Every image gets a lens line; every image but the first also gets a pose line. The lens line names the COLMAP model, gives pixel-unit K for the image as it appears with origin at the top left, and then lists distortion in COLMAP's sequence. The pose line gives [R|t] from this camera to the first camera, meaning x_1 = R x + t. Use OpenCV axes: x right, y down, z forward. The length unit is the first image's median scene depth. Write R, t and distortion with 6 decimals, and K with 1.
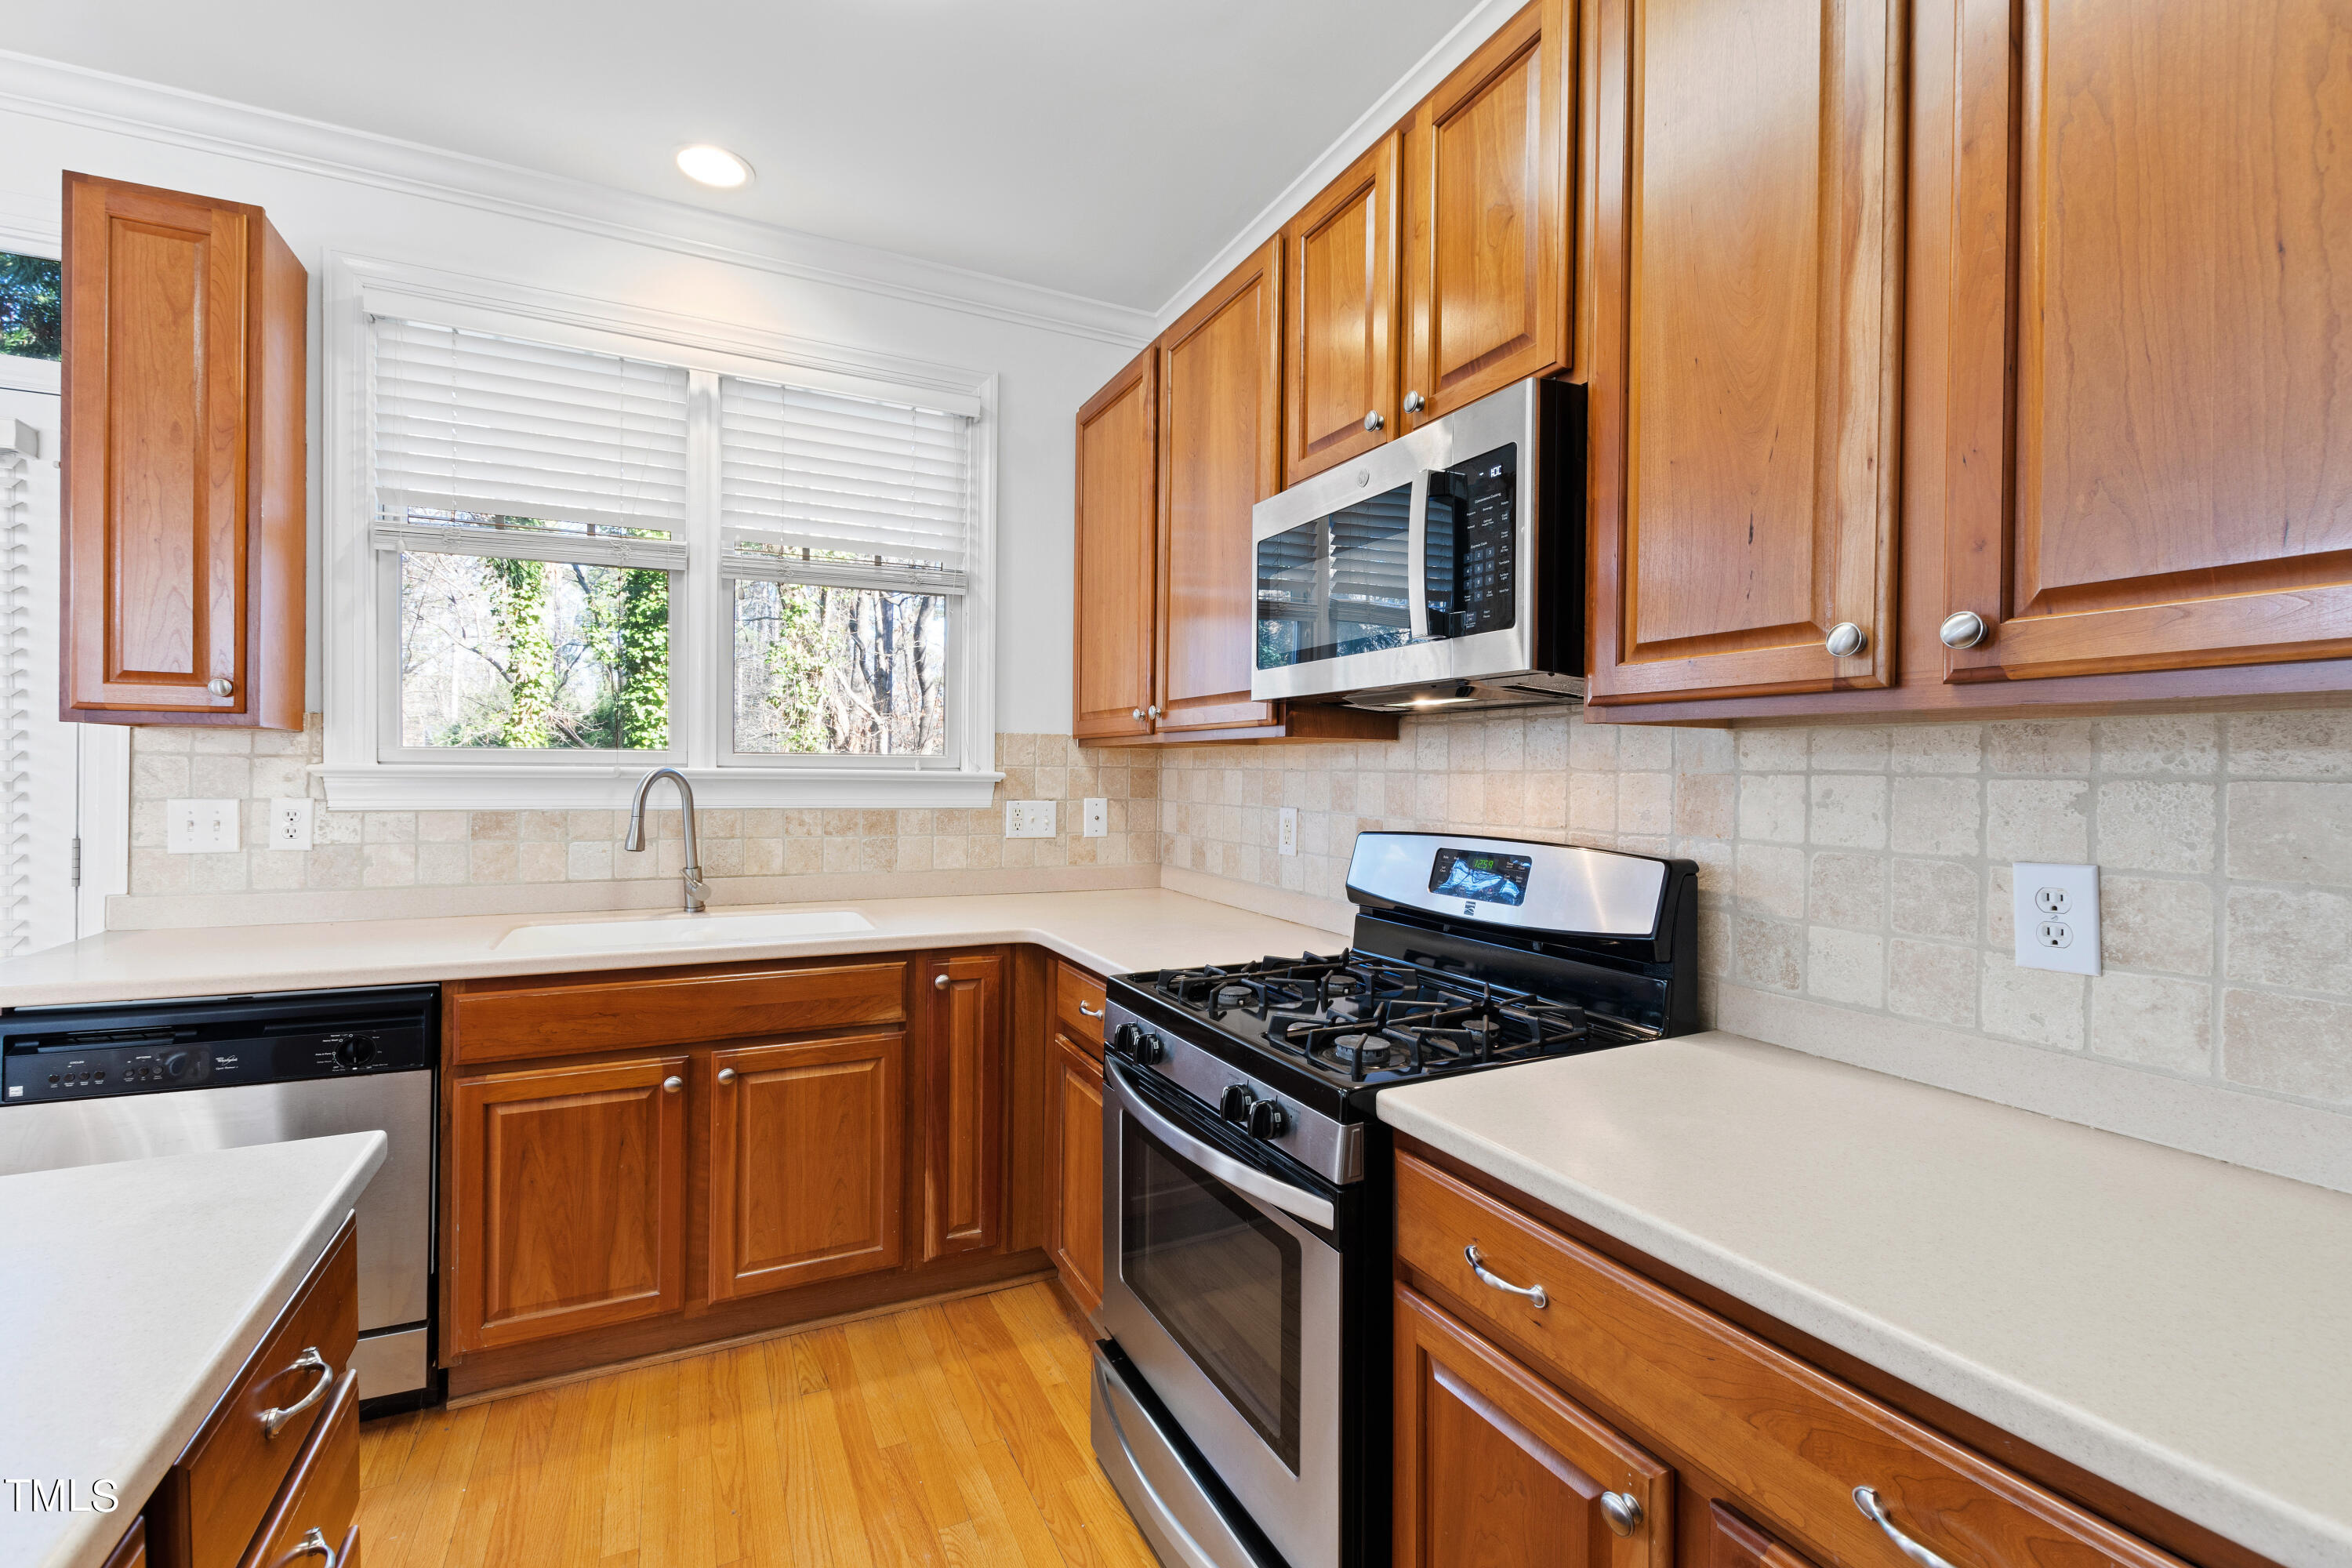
lens RADIAL K [[1009.9, 0, 1160.1], [0, 1009.9, 772.1], [0, 0, 1]] dist [0.010615, -0.007528]
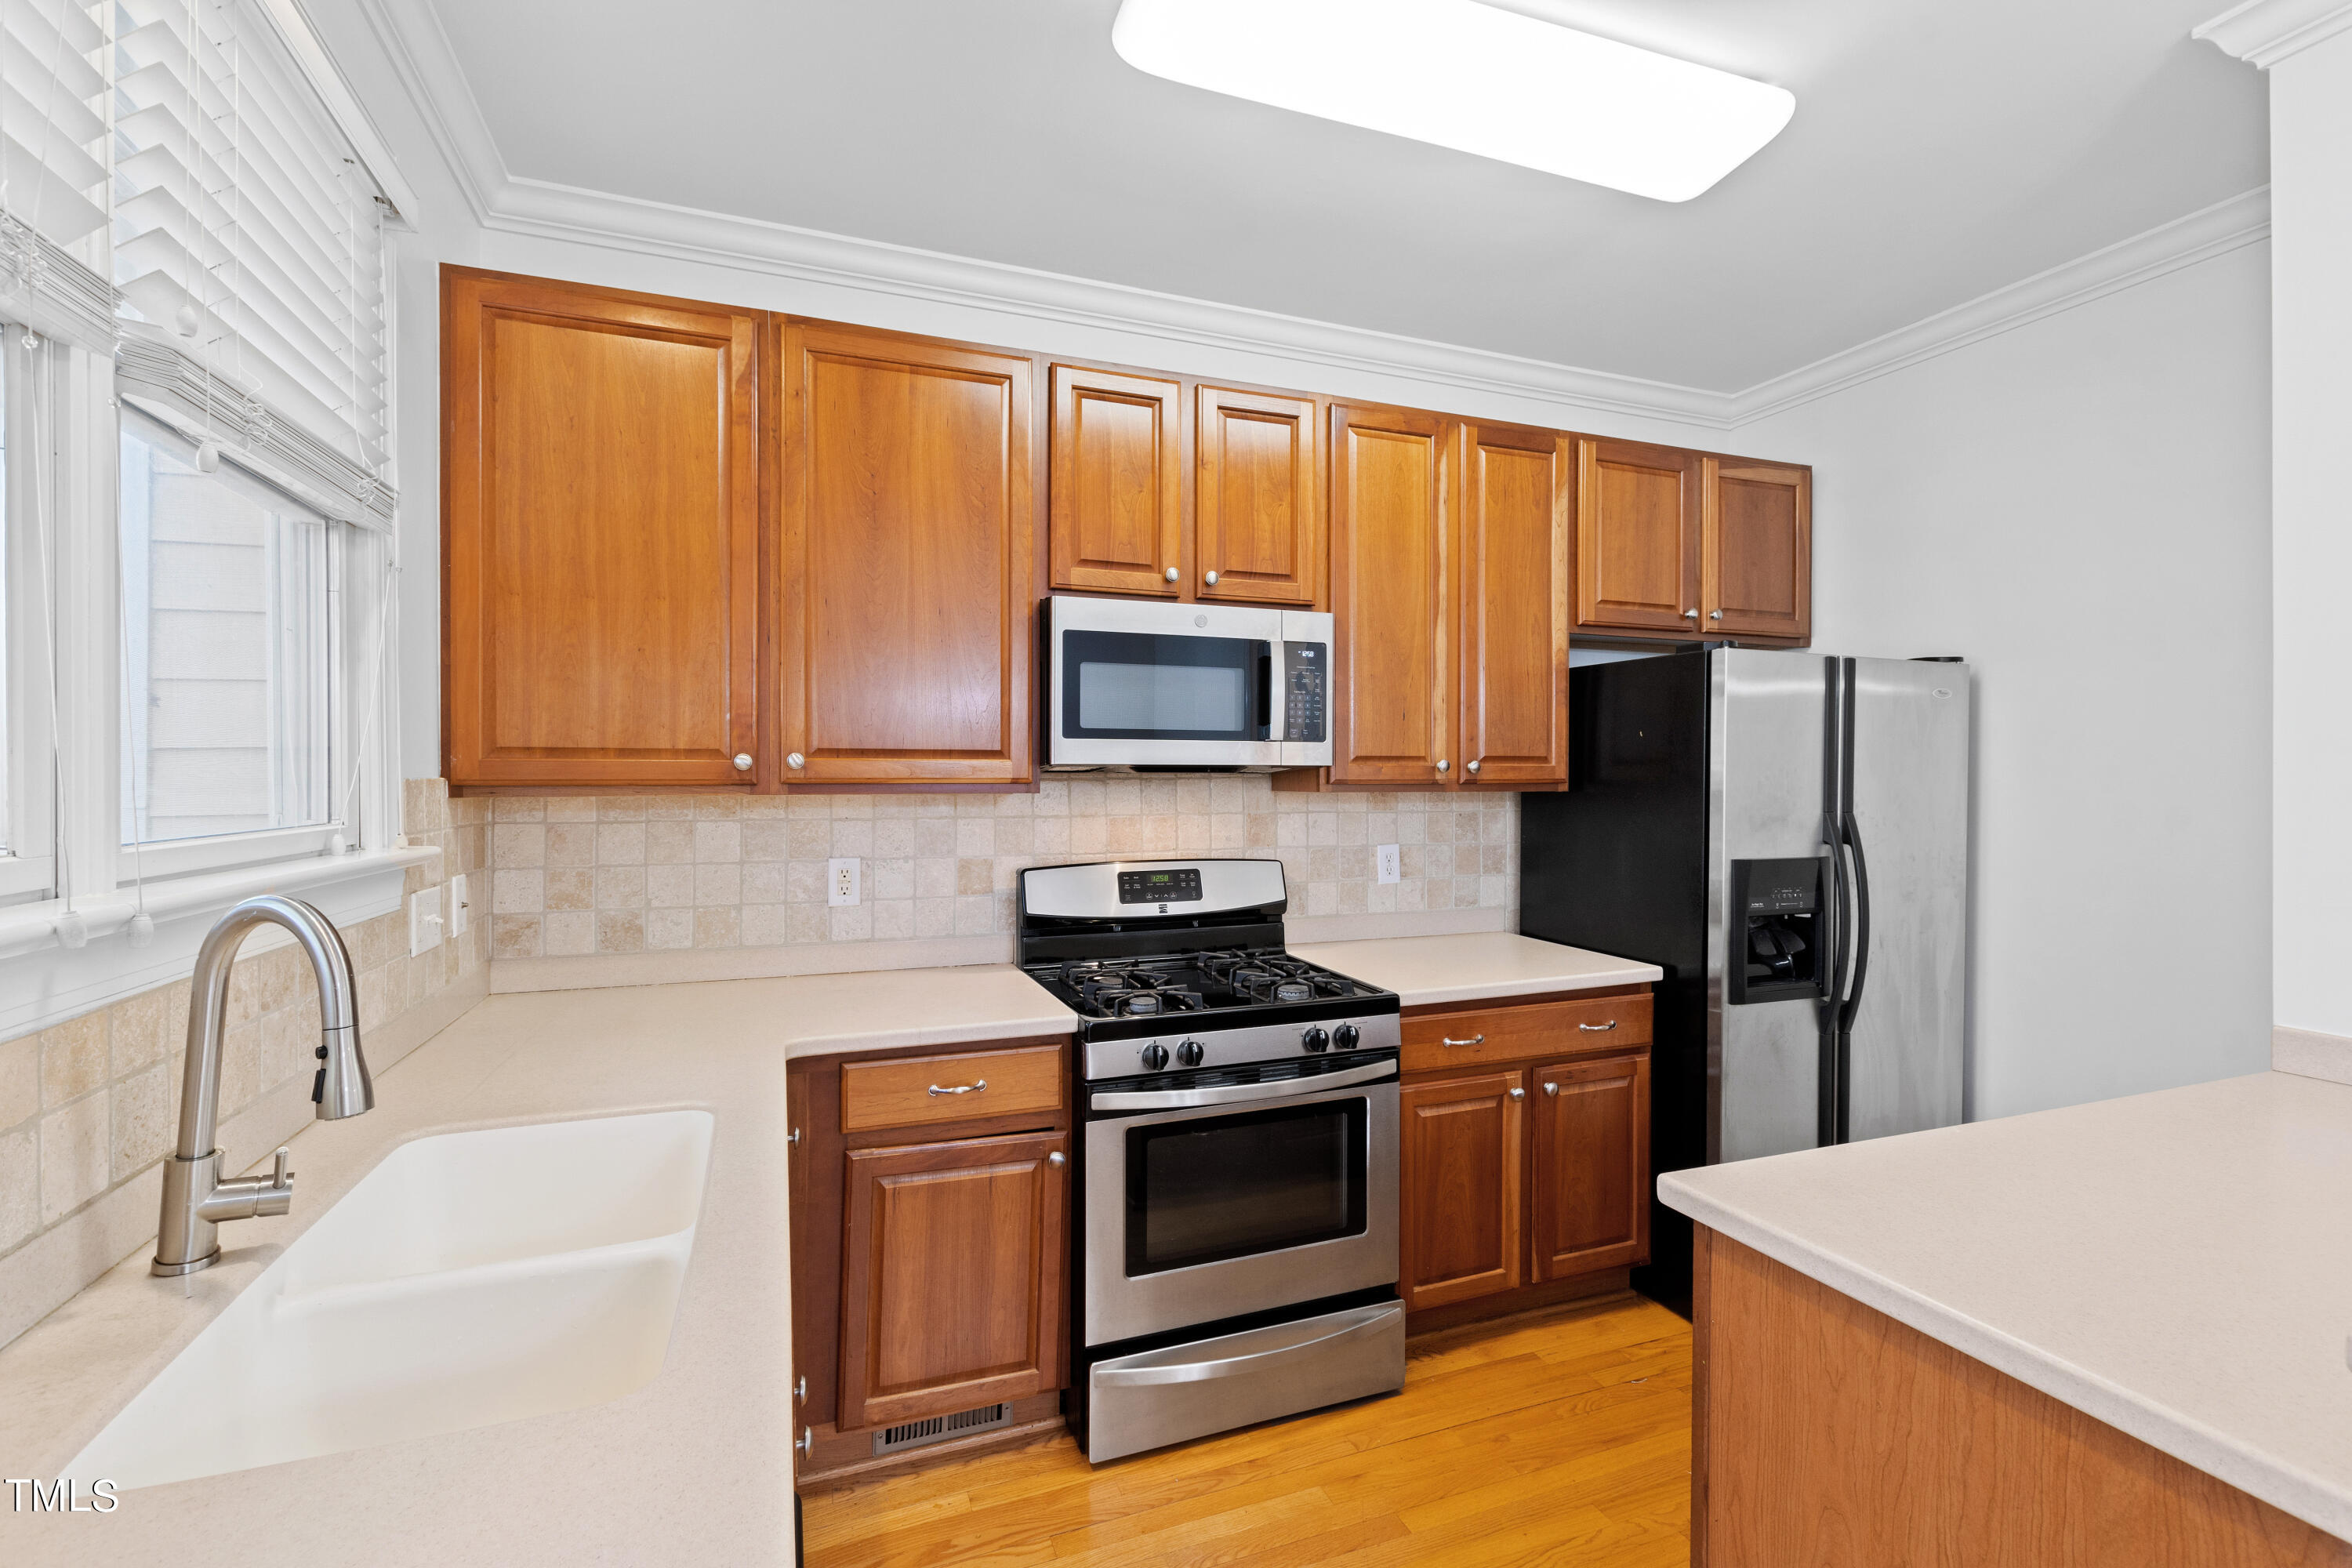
lens RADIAL K [[1009.9, 0, 1160.1], [0, 1009.9, 772.1], [0, 0, 1]] dist [0.010615, -0.007528]
pose [[0.086240, -0.007580, 0.996246, -1.483568], [0.001168, 0.999971, 0.007508, -0.098670], [-0.996274, 0.000516, 0.086246, 1.100825]]
